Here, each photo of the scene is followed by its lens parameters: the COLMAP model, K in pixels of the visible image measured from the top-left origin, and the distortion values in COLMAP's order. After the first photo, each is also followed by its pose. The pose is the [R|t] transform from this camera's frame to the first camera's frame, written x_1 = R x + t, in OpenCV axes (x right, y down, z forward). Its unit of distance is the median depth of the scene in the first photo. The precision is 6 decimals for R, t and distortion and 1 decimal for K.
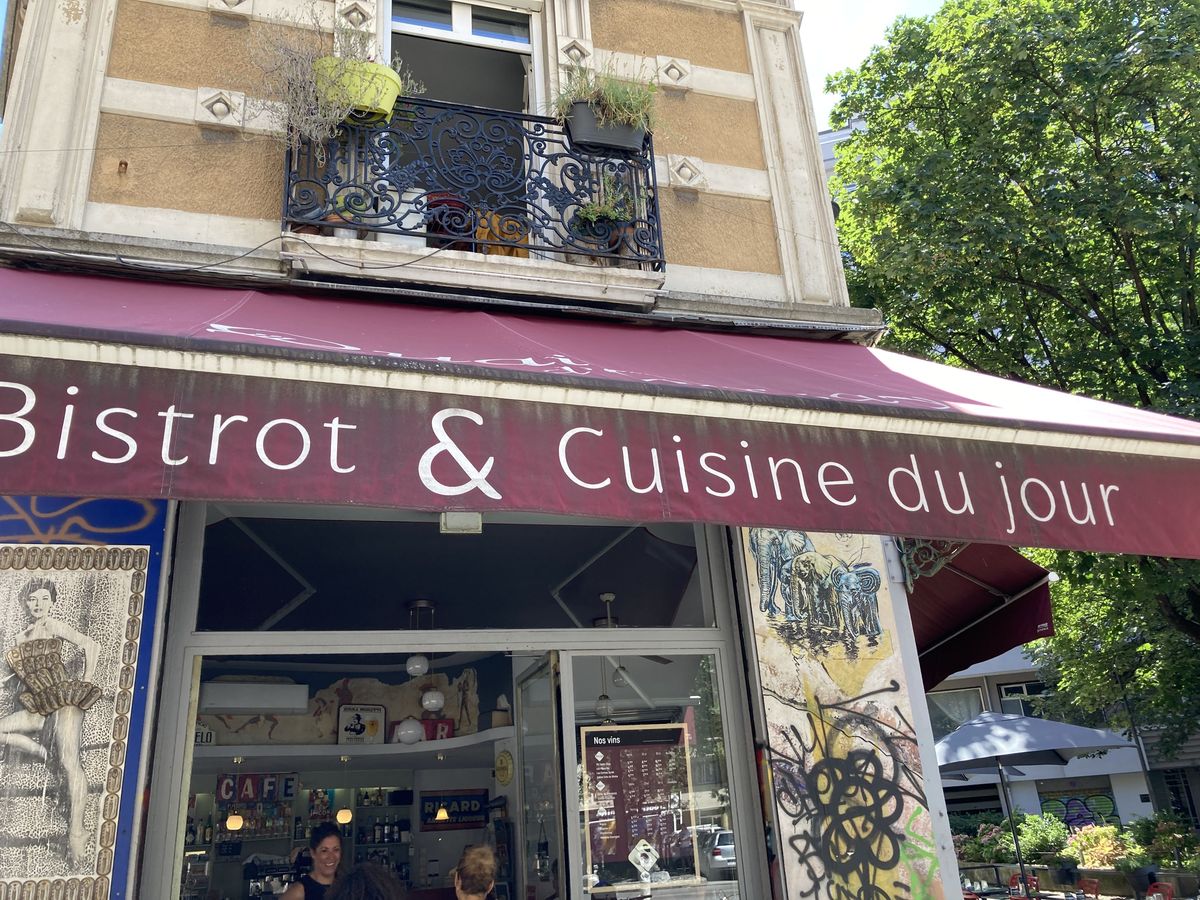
lens RADIAL K [[967.7, 0, 593.3], [0, 967.7, 438.4], [0, 0, 1]] dist [-0.004735, -0.014953]
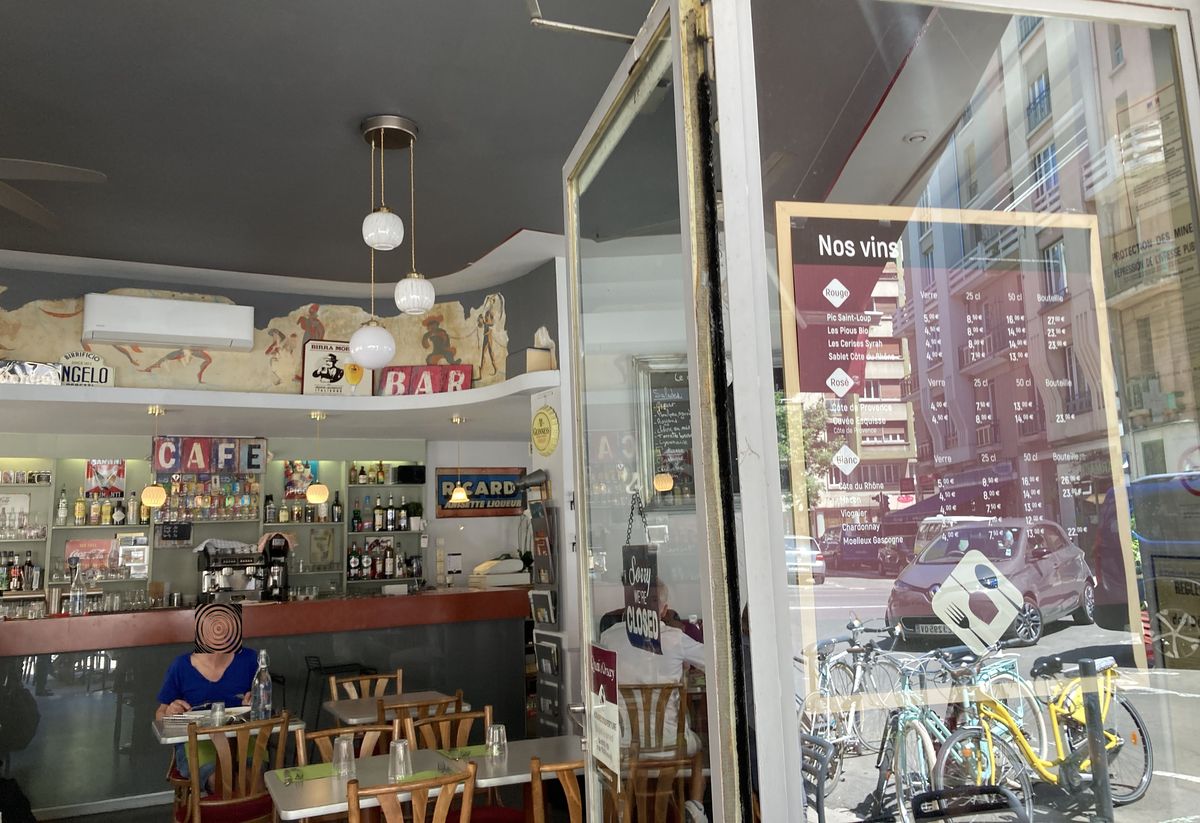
lens RADIAL K [[1001.8, 0, 598.2], [0, 1001.8, 409.5], [0, 0, 1]] dist [-0.078972, -0.012378]
pose [[0.998918, 0.020805, -0.041587, -0.024950], [-0.008818, 0.962853, 0.269882, 0.127827], [0.045657, -0.269224, 0.961995, 0.312792]]
